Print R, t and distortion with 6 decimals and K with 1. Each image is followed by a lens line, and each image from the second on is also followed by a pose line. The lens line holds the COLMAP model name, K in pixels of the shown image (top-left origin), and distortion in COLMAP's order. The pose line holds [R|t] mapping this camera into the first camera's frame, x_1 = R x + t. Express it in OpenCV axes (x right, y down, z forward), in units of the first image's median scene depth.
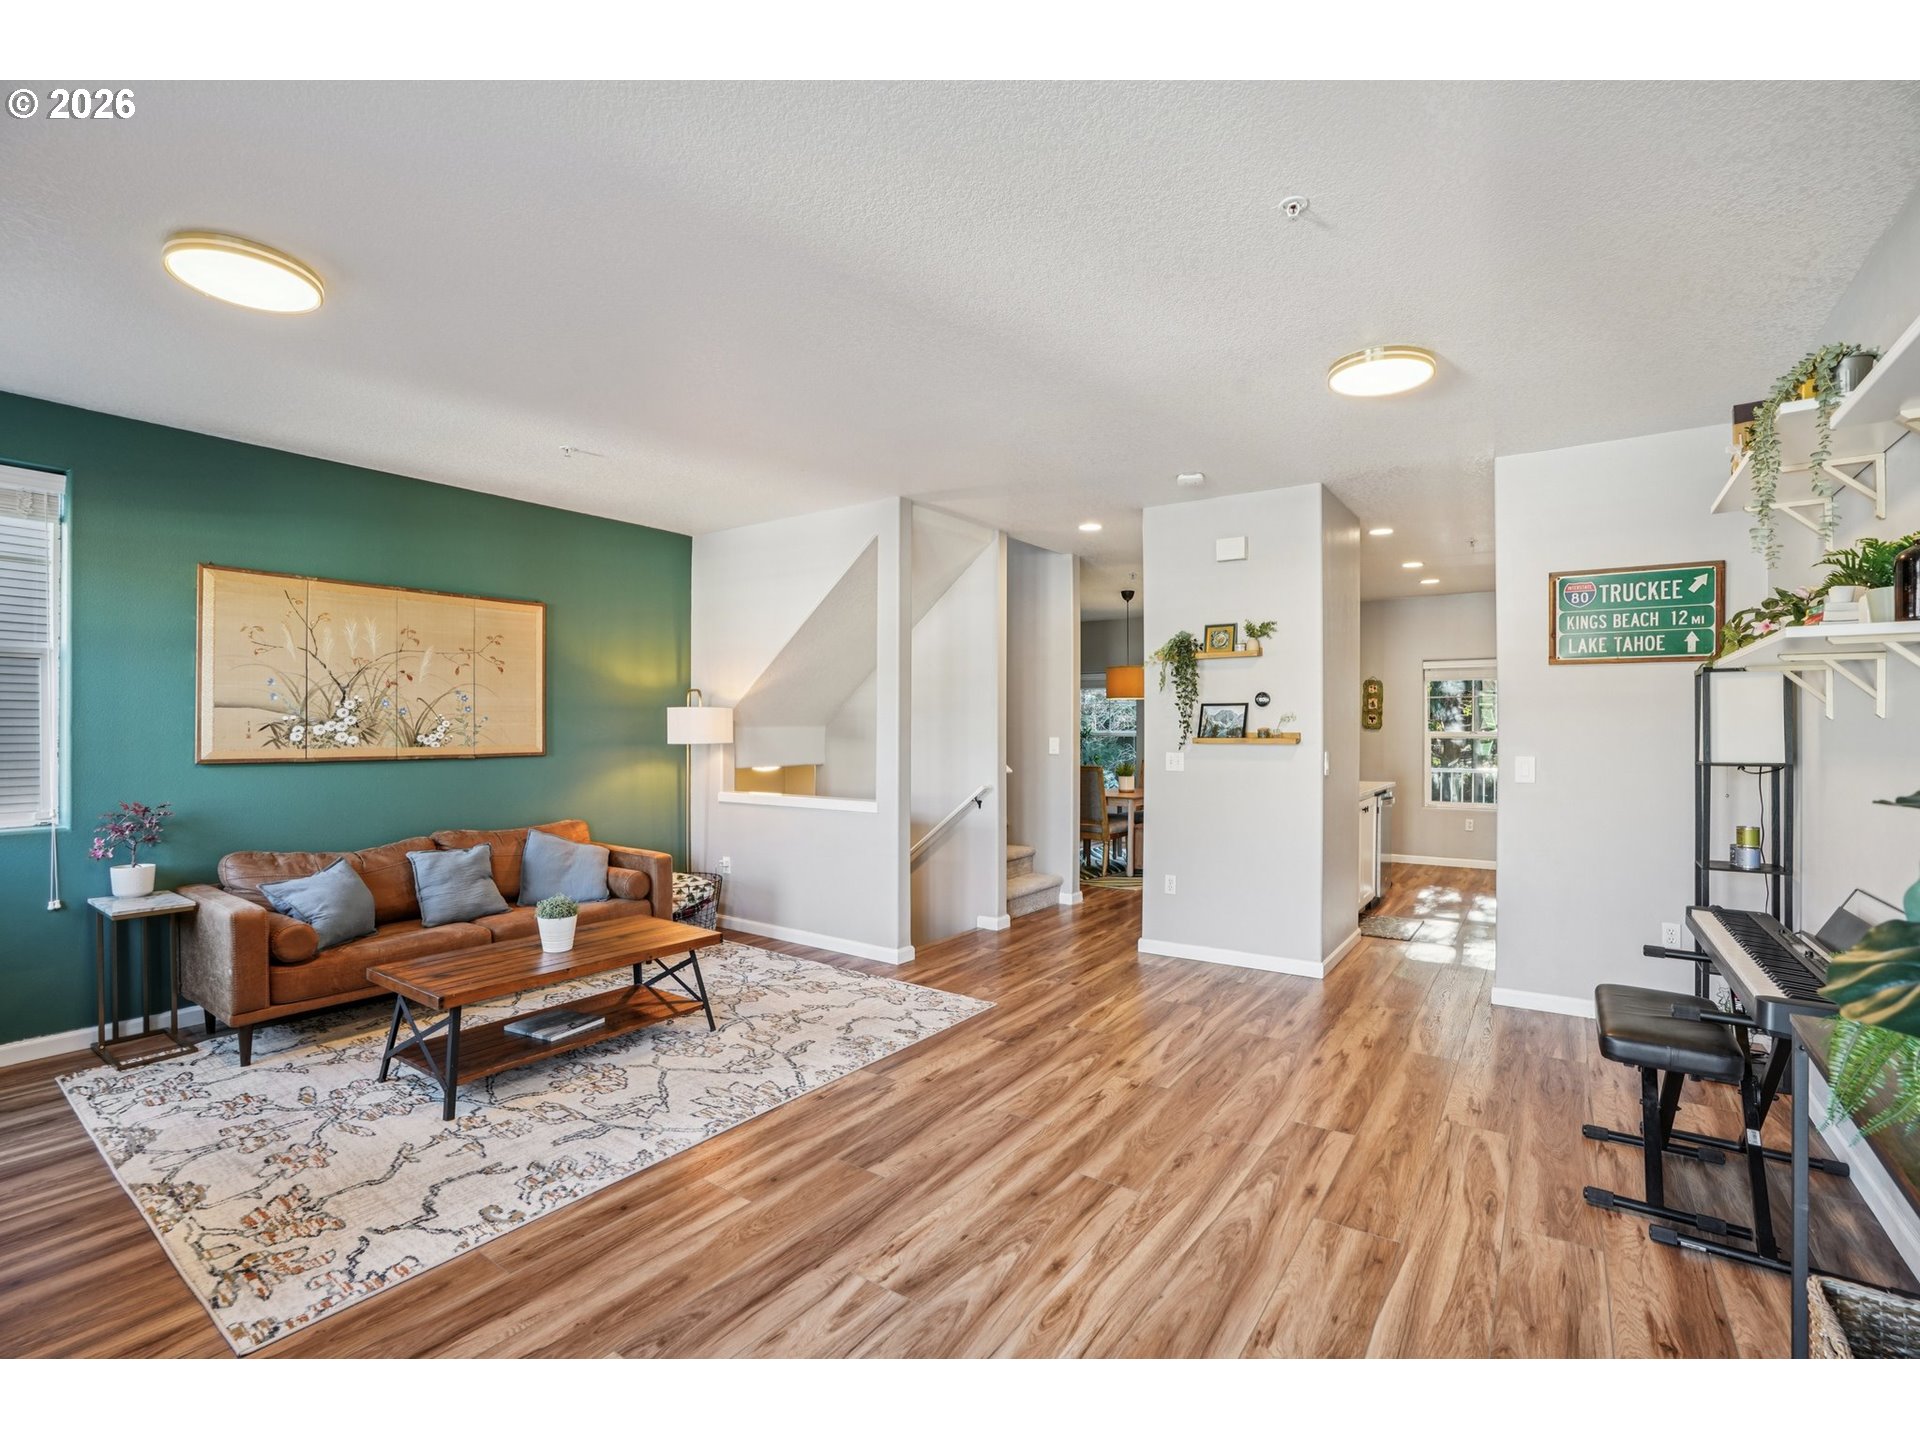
lens RADIAL K [[866.4, 0, 963.5], [0, 866.4, 727.2], [0, 0, 1]] dist [-0.009274, 0.003686]
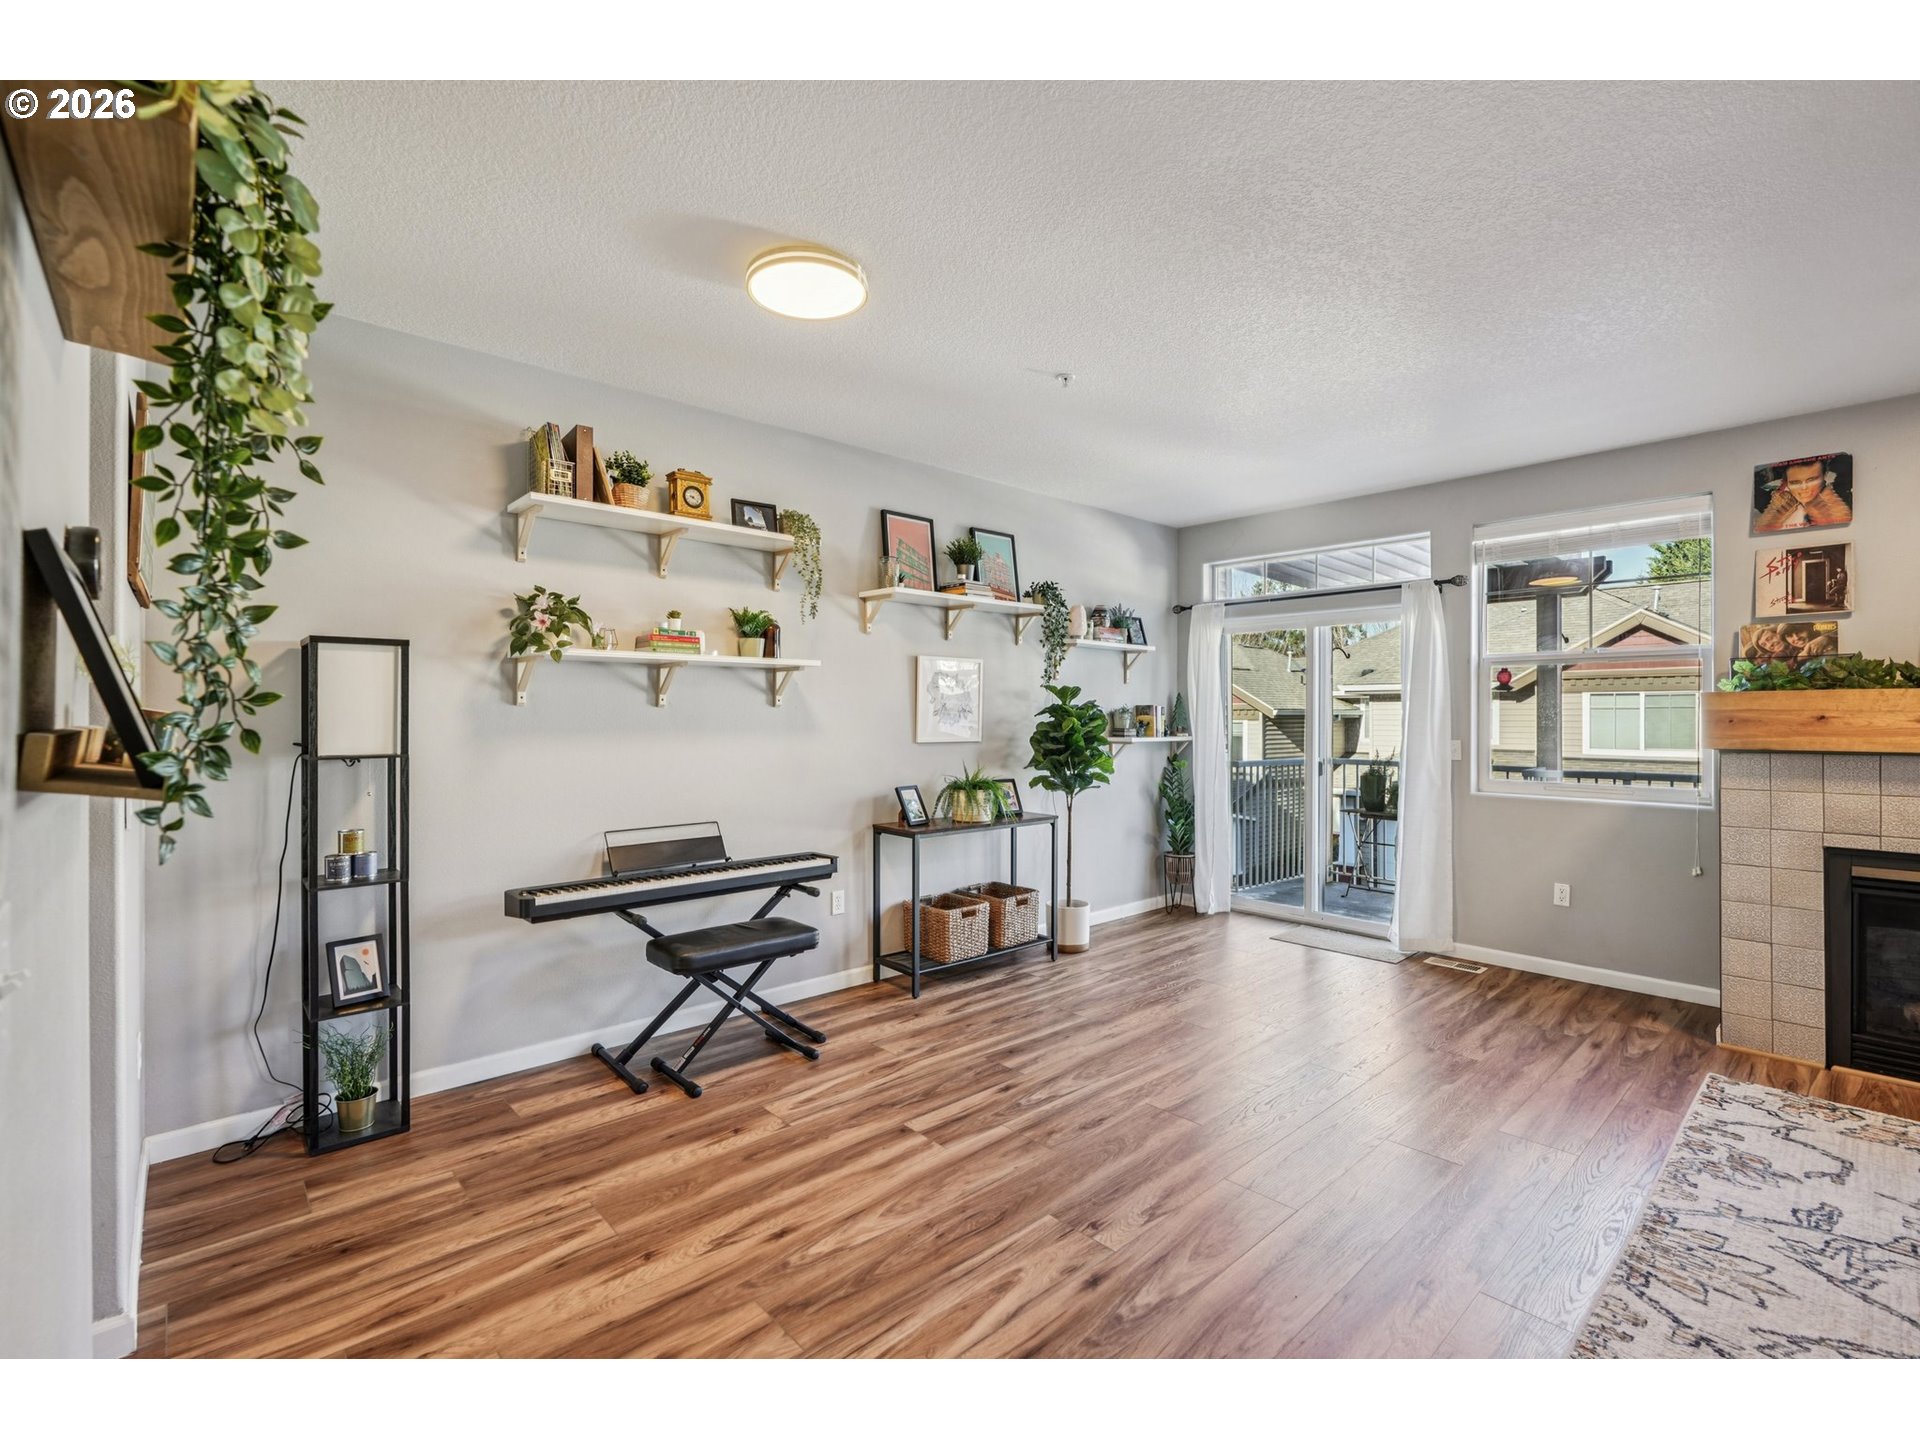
lens RADIAL K [[866.4, 0, 948.0], [0, 866.4, 715.6], [0, 0, 1]] dist [-0.009274, 0.003686]
pose [[-0.973249, -0.001804, 0.229746, 0.176617], [-0.001940, 0.999998, -0.000368, 0.000124], [-0.229745, -0.000804, -0.973251, 1.992255]]
